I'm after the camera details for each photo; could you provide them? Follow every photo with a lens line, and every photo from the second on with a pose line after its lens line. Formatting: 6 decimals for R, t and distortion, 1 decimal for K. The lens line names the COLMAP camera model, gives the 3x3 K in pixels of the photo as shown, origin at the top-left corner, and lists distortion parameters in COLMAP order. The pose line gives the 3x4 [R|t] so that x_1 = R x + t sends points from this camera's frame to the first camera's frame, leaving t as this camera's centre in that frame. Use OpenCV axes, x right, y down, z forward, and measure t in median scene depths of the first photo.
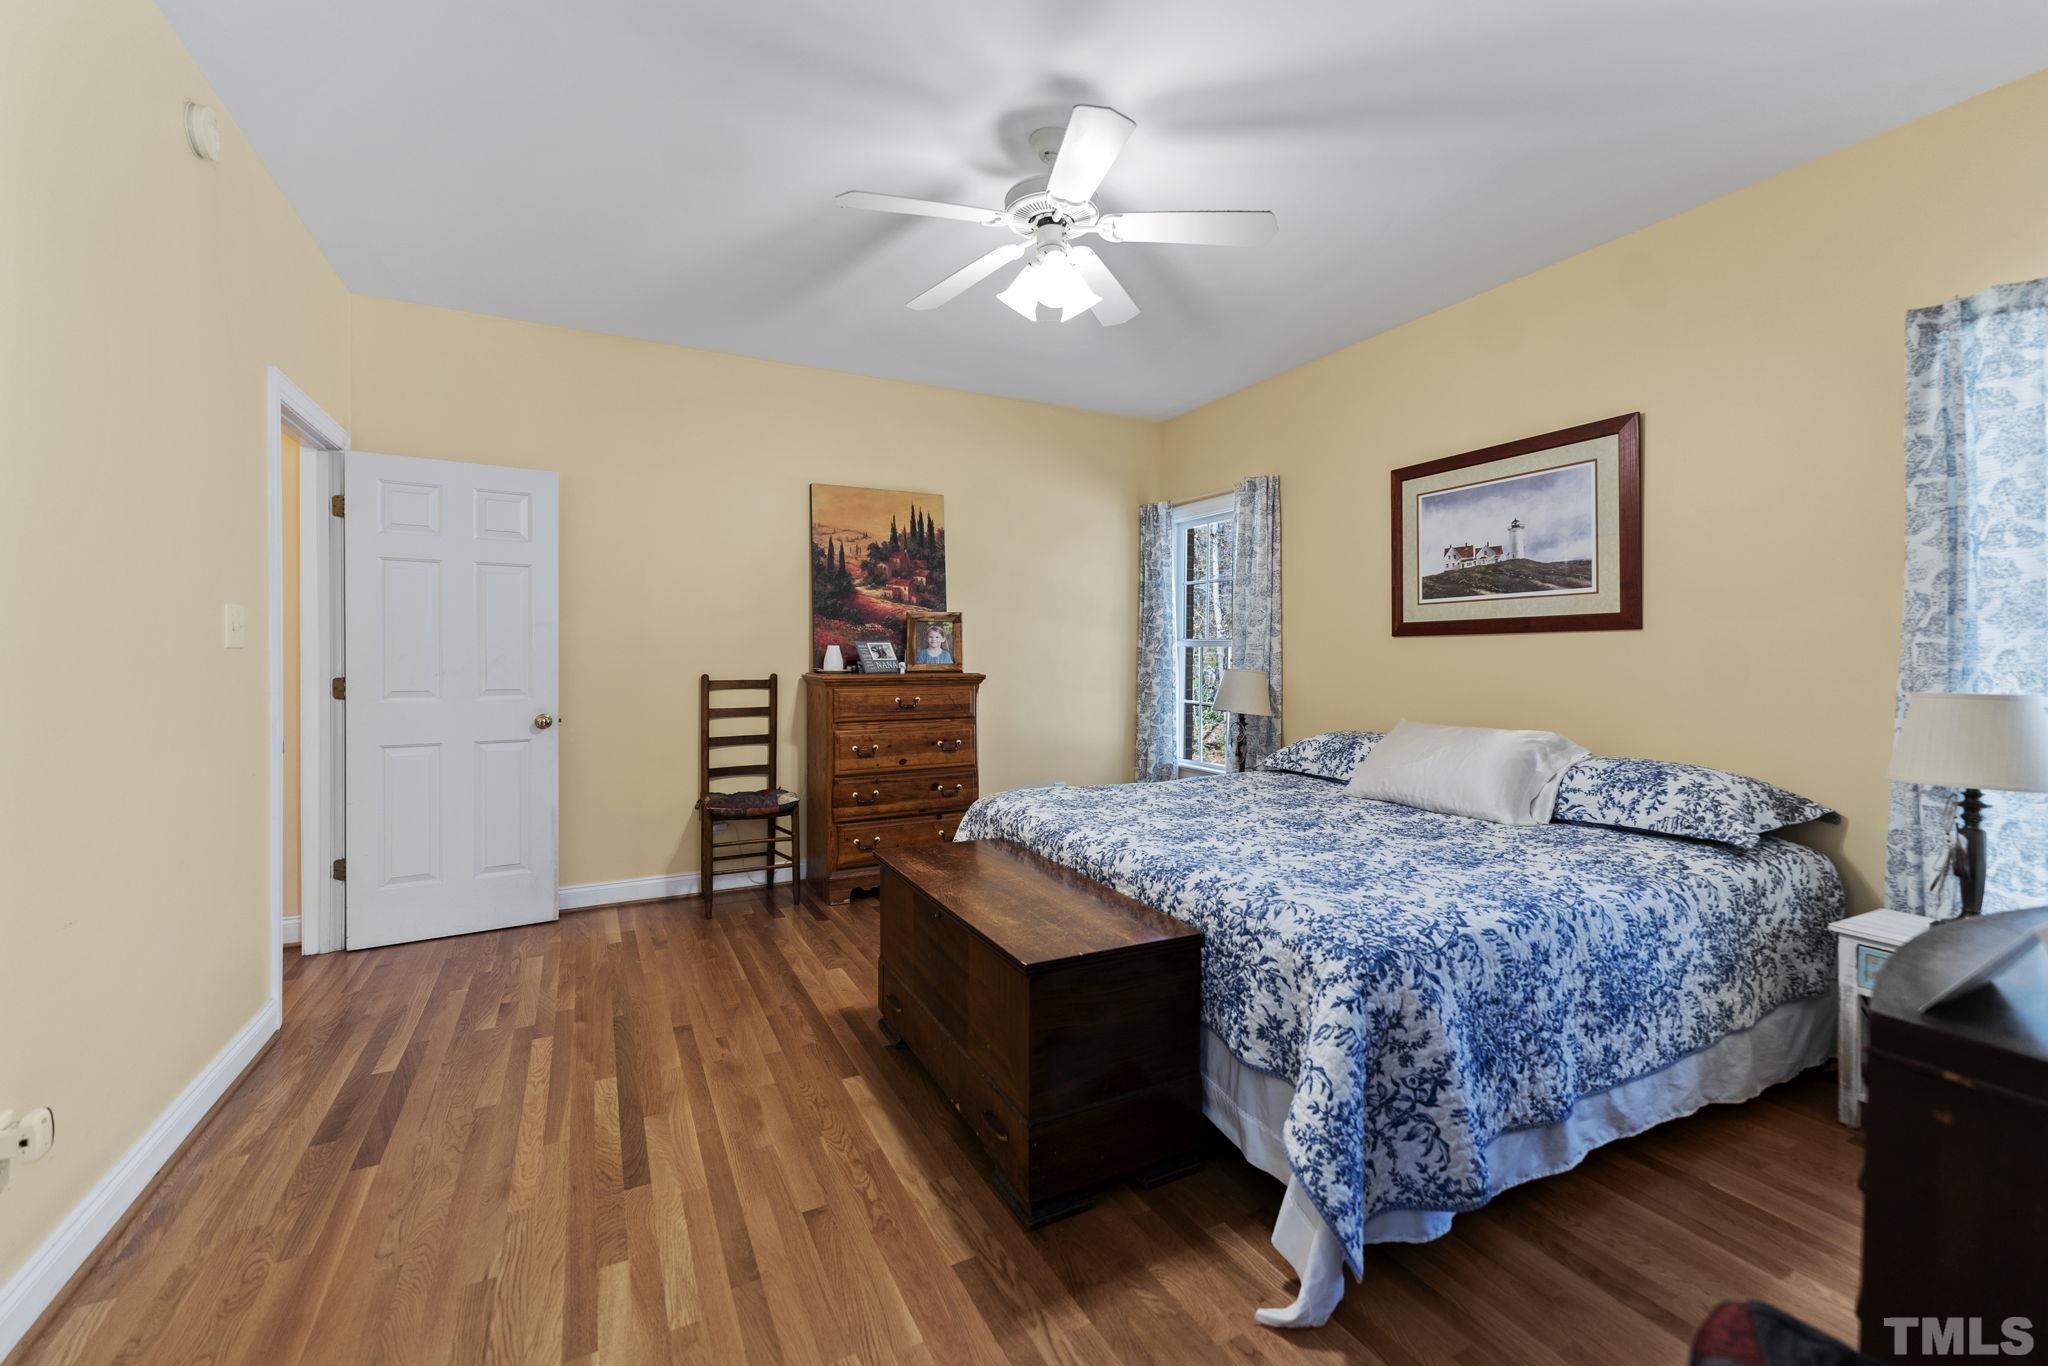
lens RADIAL K [[823.1, 0, 1013.5], [0, 823.1, 653.4], [0, 0, 1]] dist [-0.001545, -0.000234]
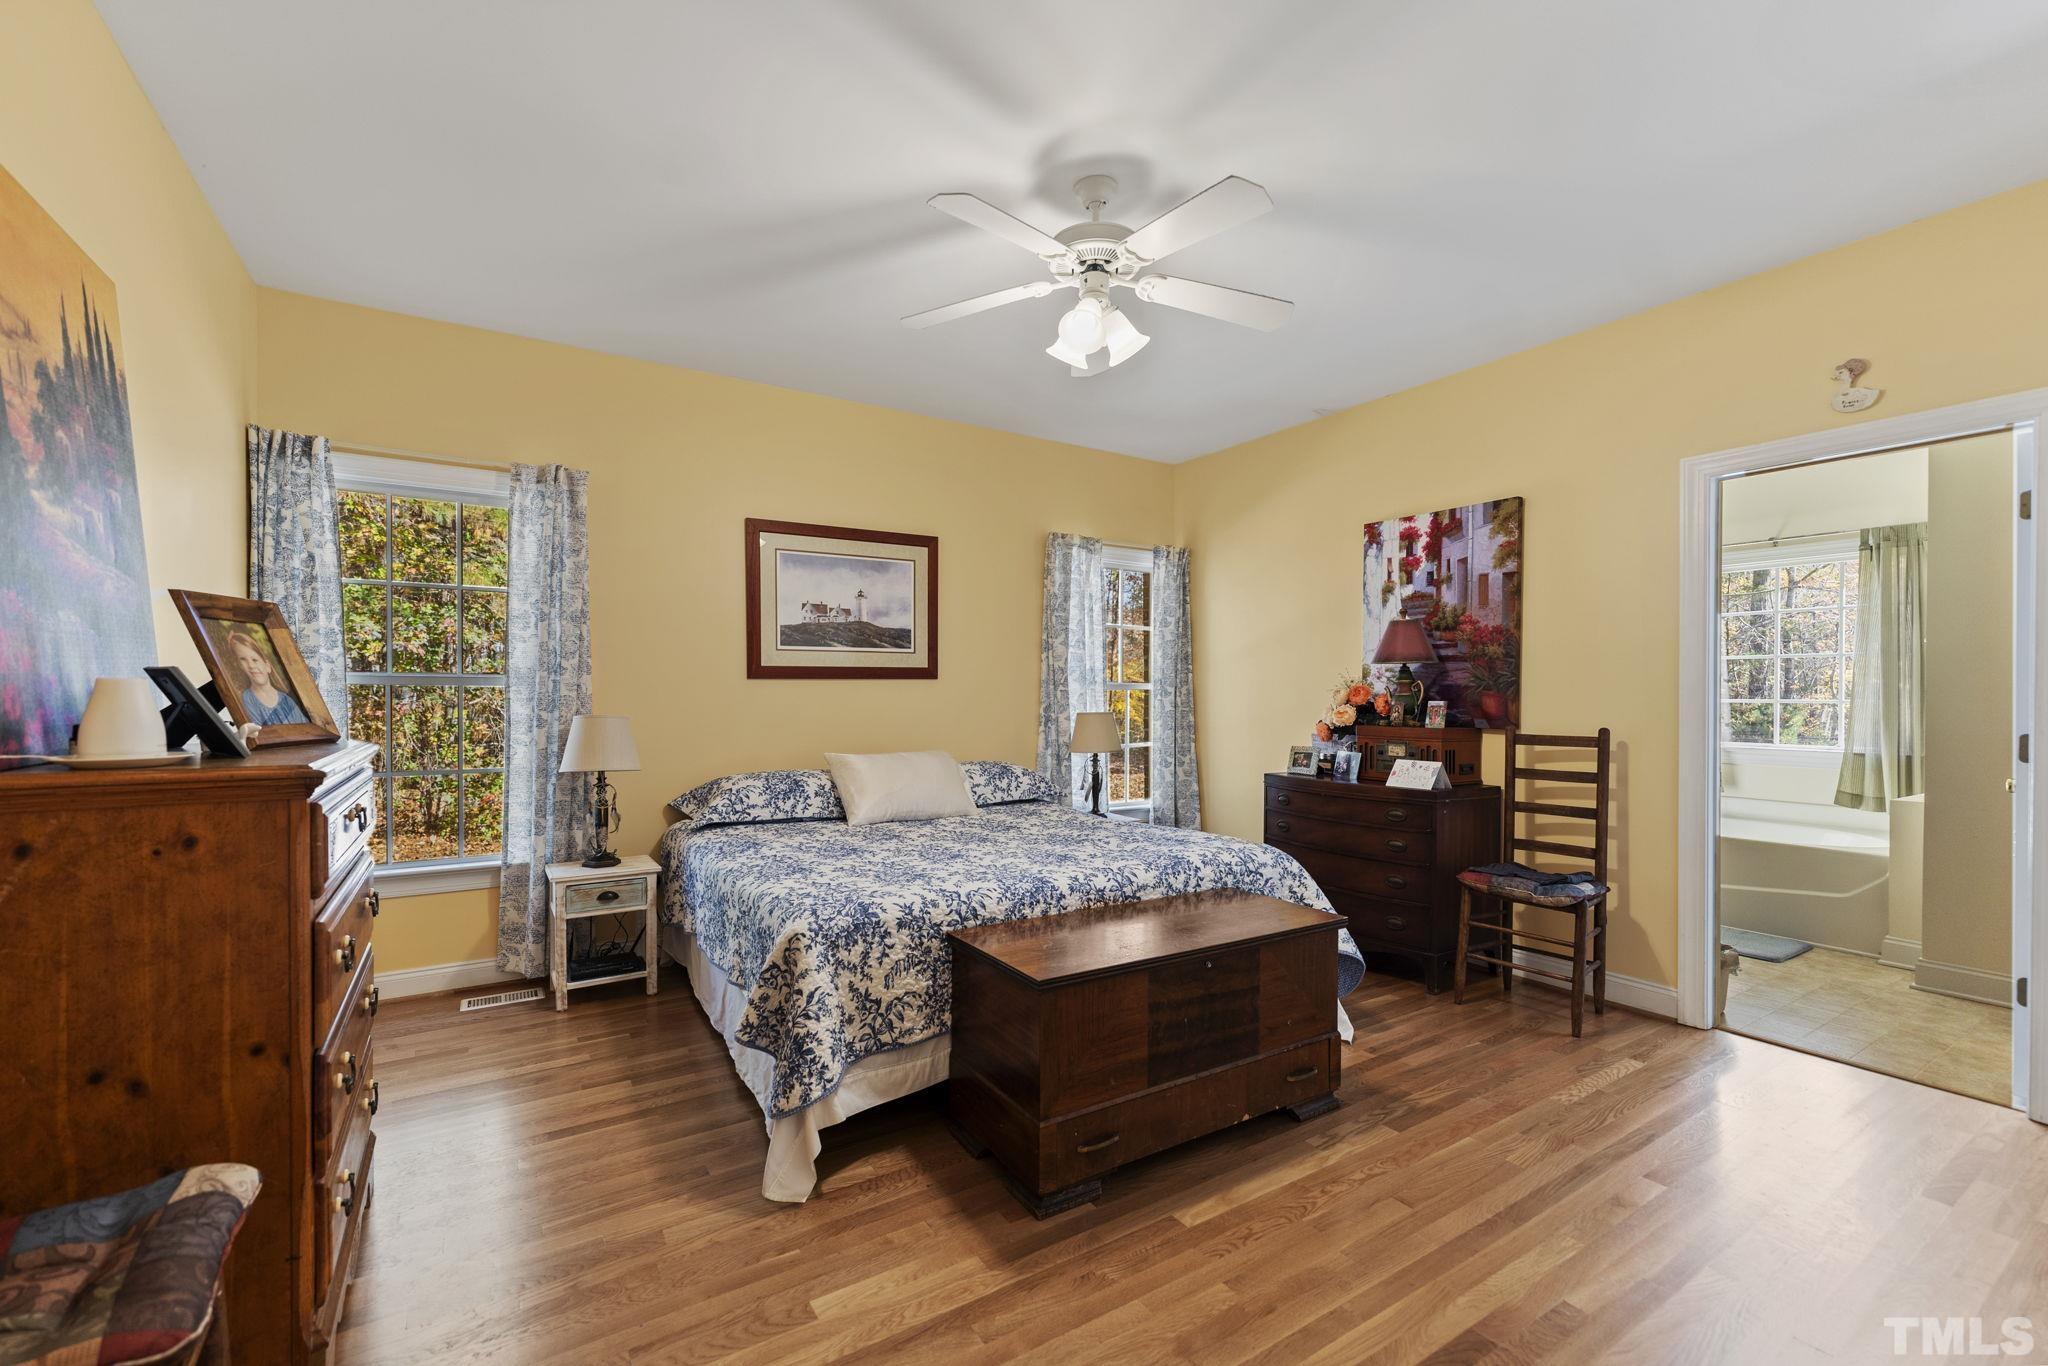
lens RADIAL K [[823.1, 0, 1024.6], [0, 823.1, 695.8], [0, 0, 1]] dist [-0.001545, -0.000234]
pose [[-0.076527, -0.006003, 0.997049, -0.714193], [-0.002507, 0.999980, 0.005828, -0.006946], [-0.997064, -0.002054, -0.076541, 0.873885]]
